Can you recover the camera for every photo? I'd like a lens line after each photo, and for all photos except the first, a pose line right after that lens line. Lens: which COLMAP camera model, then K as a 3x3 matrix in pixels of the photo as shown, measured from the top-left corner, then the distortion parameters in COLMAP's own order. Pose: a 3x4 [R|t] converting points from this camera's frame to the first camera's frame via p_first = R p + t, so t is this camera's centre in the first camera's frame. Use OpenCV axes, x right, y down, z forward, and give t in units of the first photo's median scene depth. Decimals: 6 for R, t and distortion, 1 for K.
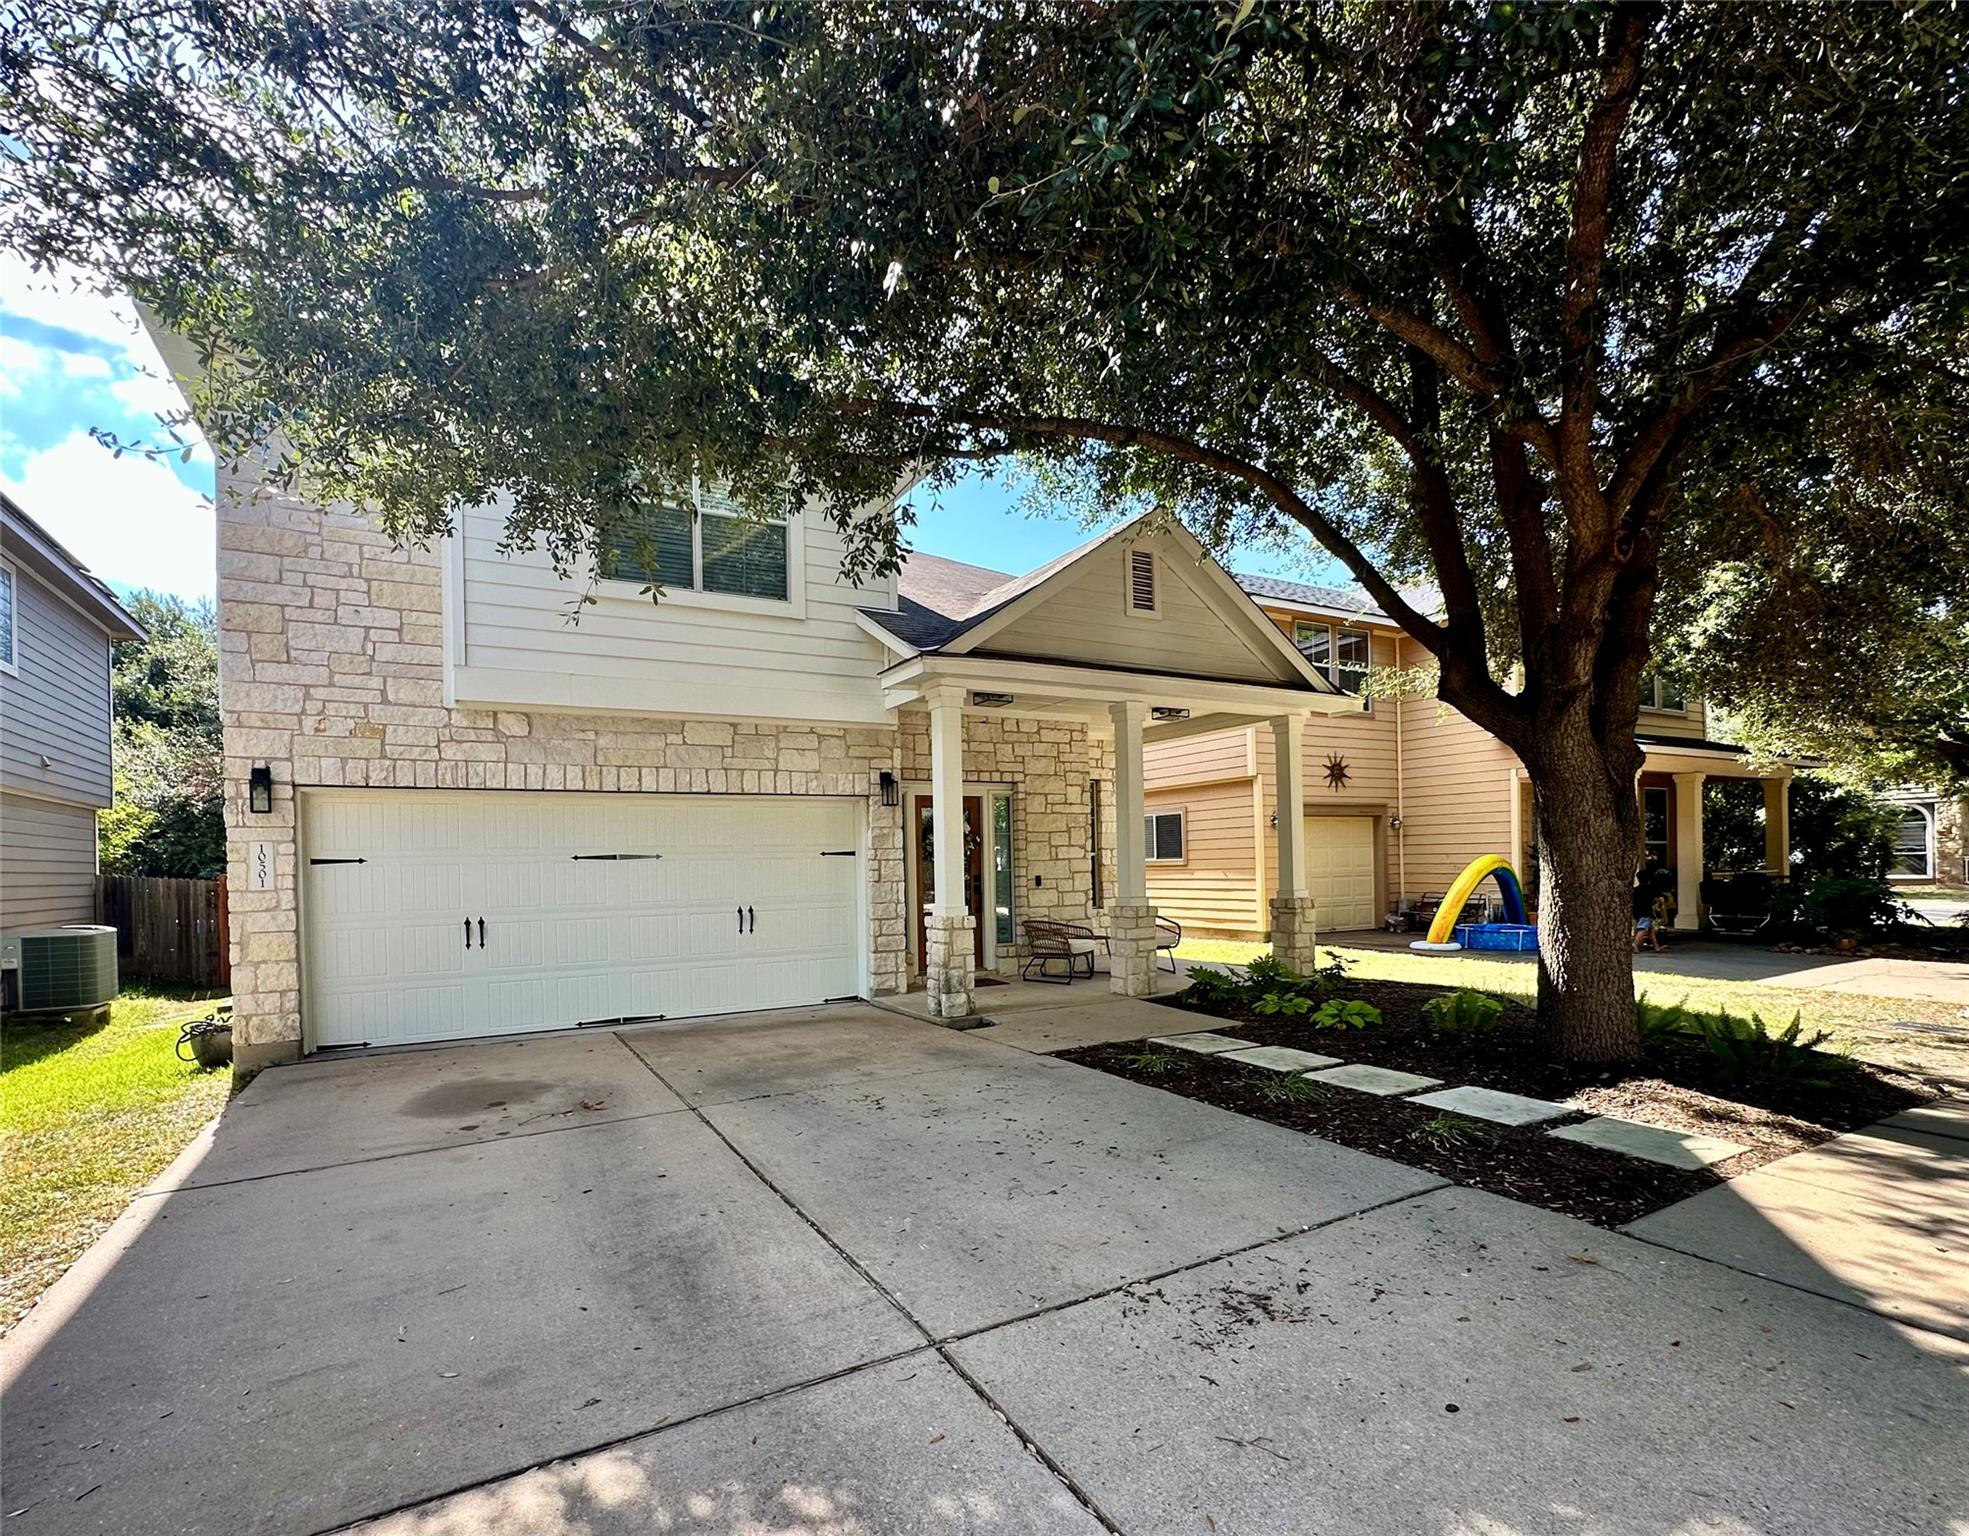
lens RADIAL K [[919.1, 0, 938.3], [0, 919.1, 867.7], [0, 0, 1]] dist [-0.002156, -0.000186]
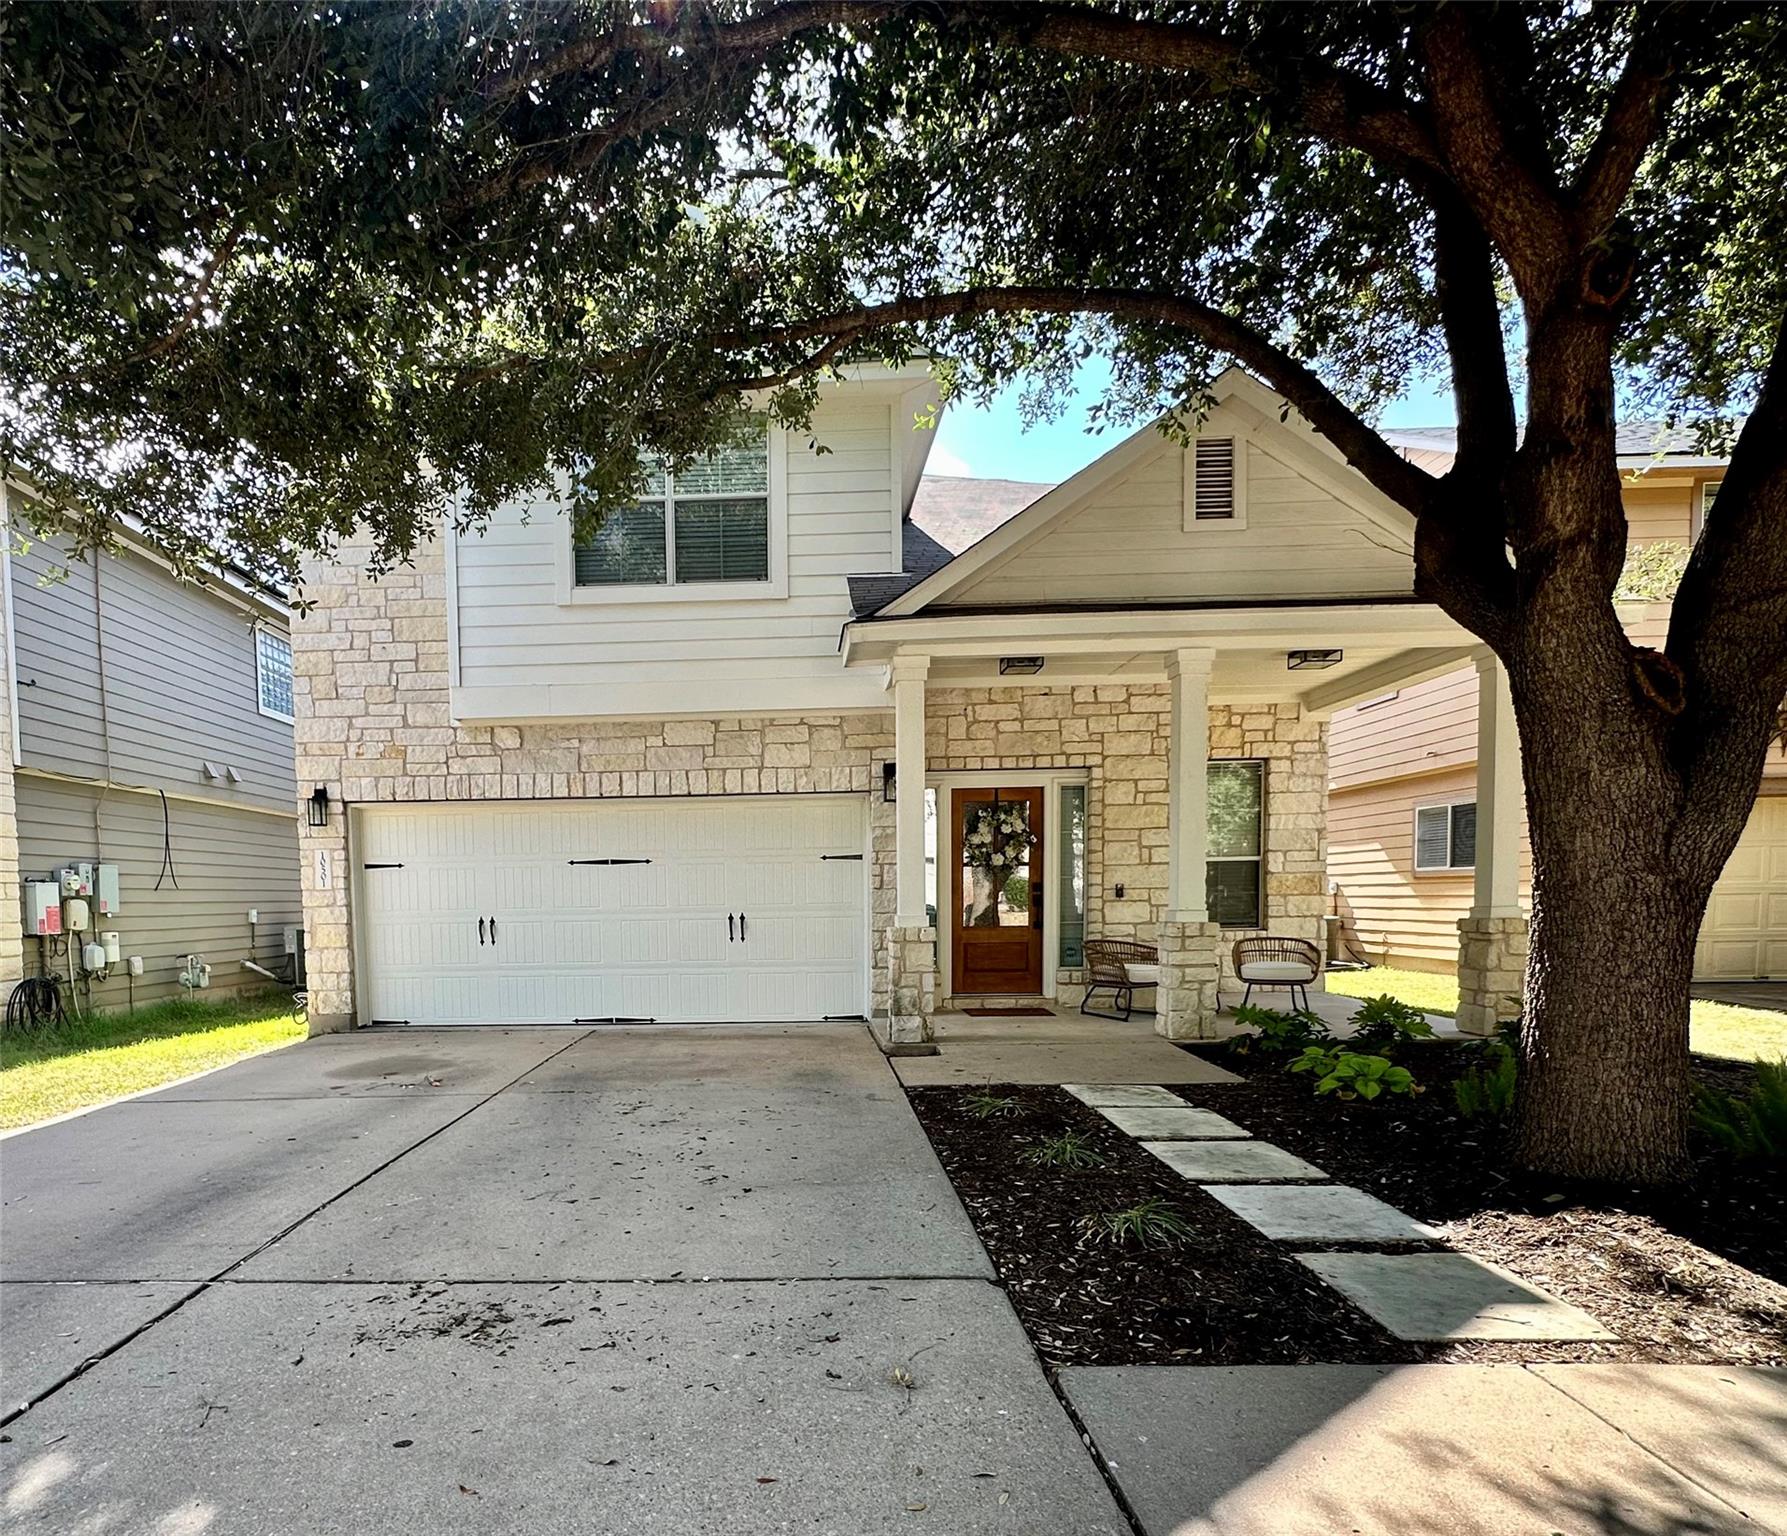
lens RADIAL K [[1023.5, 0, 748.4], [0, 1023.5, 957.1], [0, 0, 1]] dist [-0.002541, 0.001662]
pose [[0.858352, 0.038987, -0.511577, 0.381204], [-0.003777, 0.997562, 0.069686, 0.014639], [0.513047, -0.057883, 0.856407, 0.100229]]
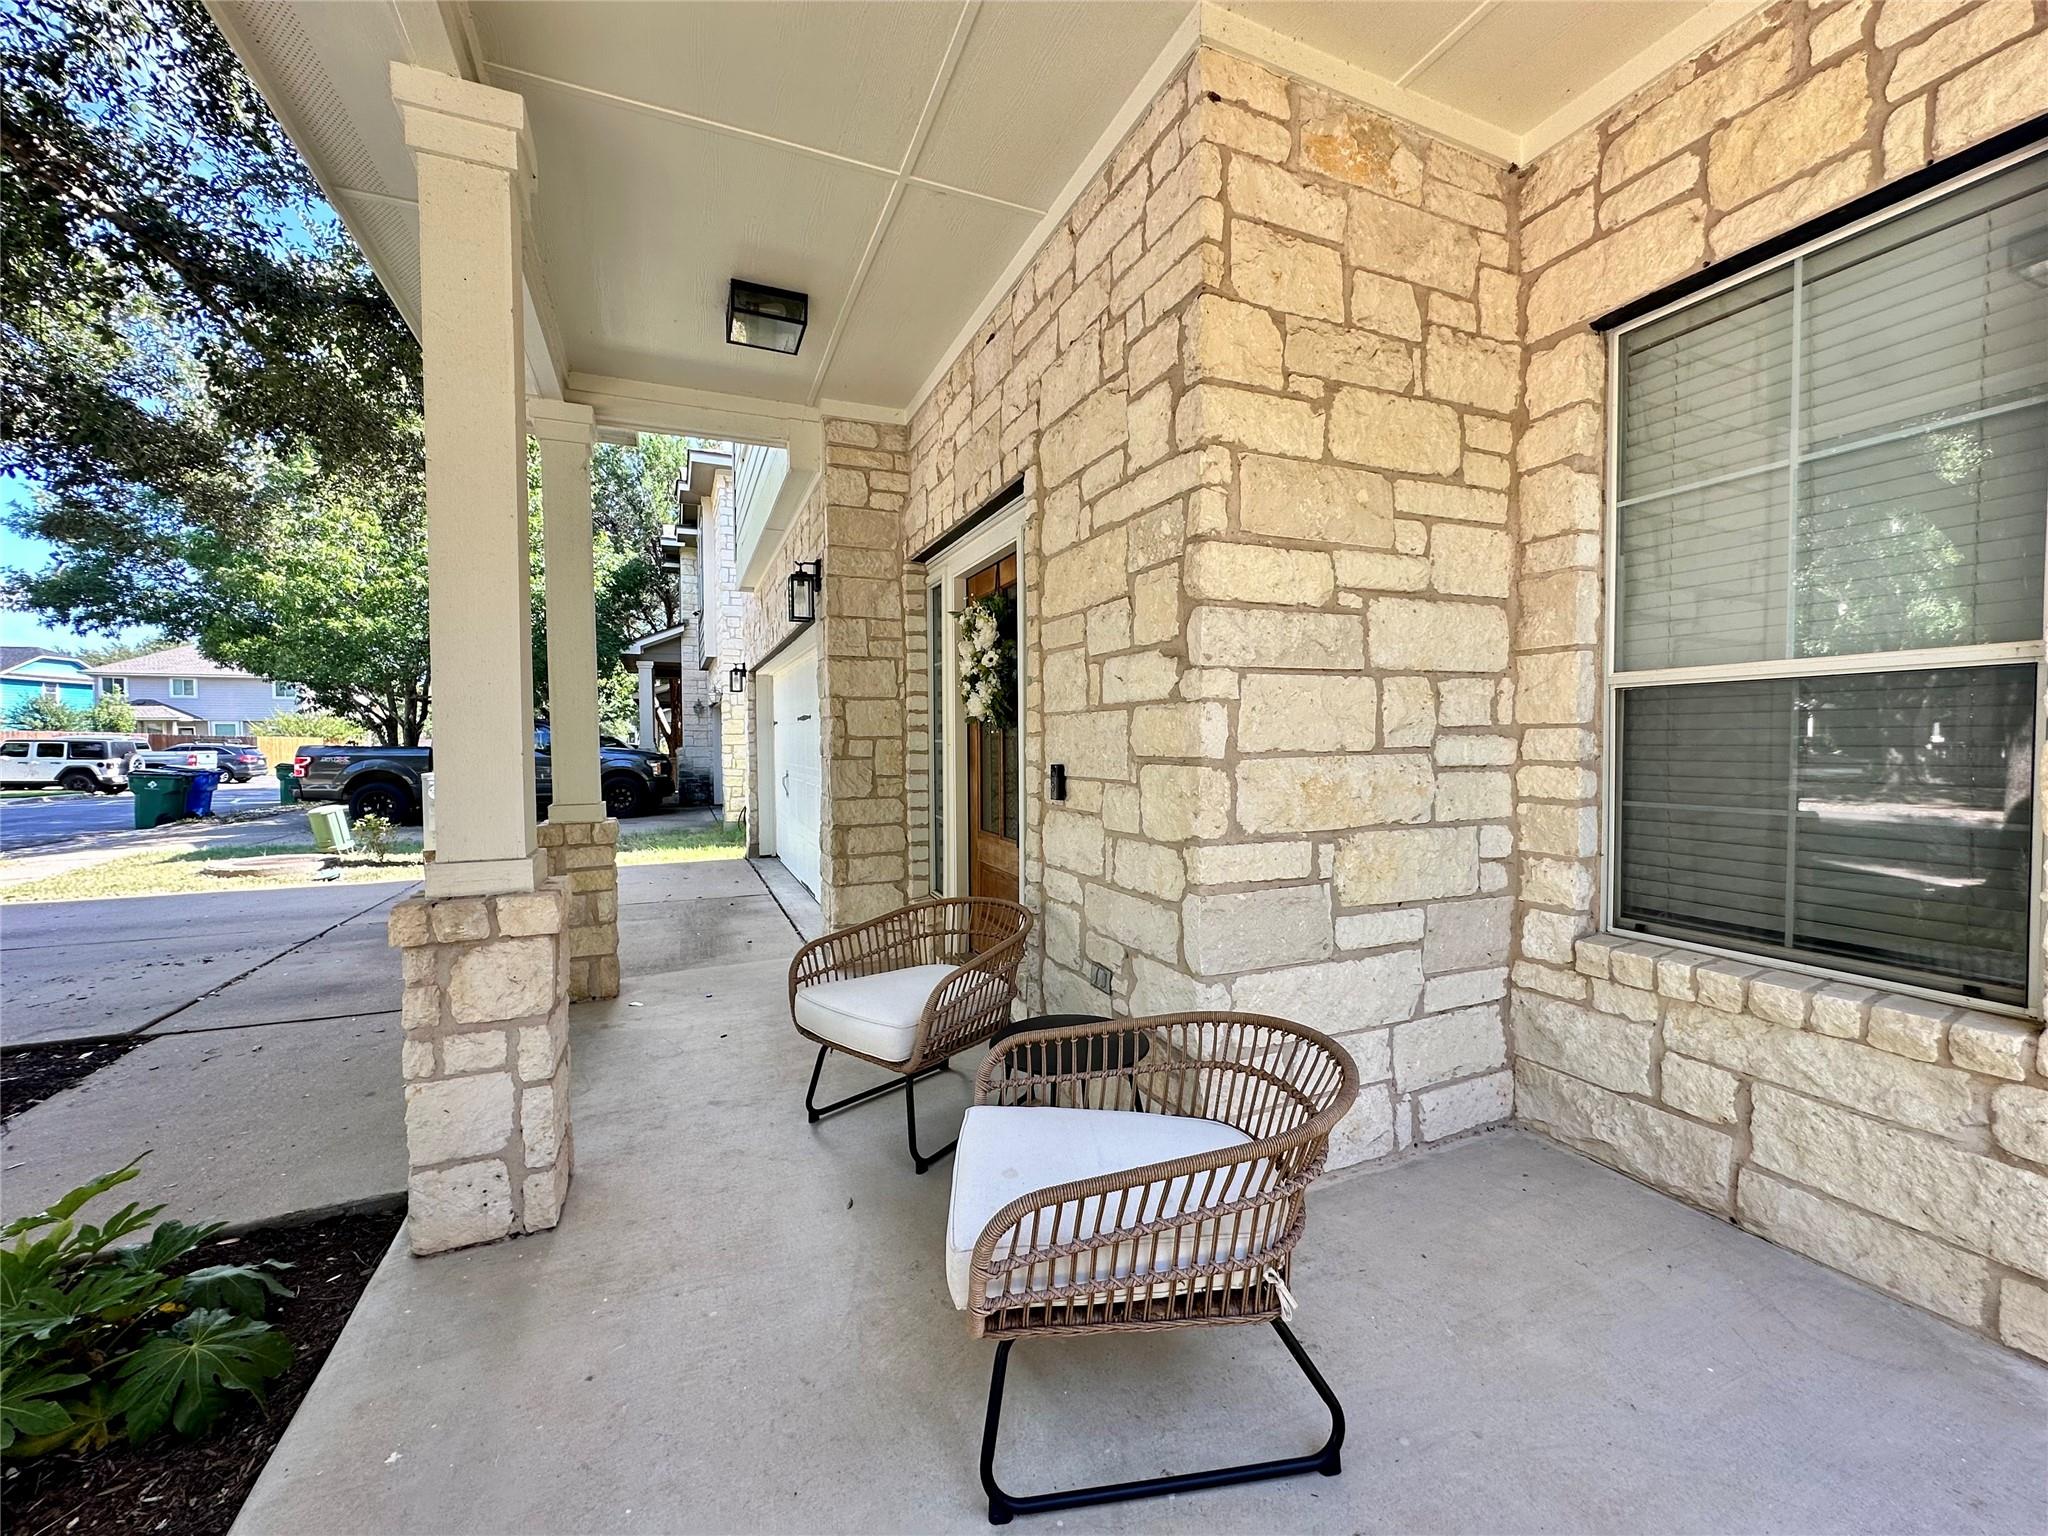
lens RADIAL K [[817.6, 0, 1026.4], [0, 817.6, 766.2], [0, 0, 1]] dist [-0.003010, 0.000372]
pose [[-0.084543, 0.055773, -0.994858, 0.491957], [0.005188, 0.998443, 0.055533, -0.007266], [0.996406, -0.000467, -0.084700, 1.340487]]
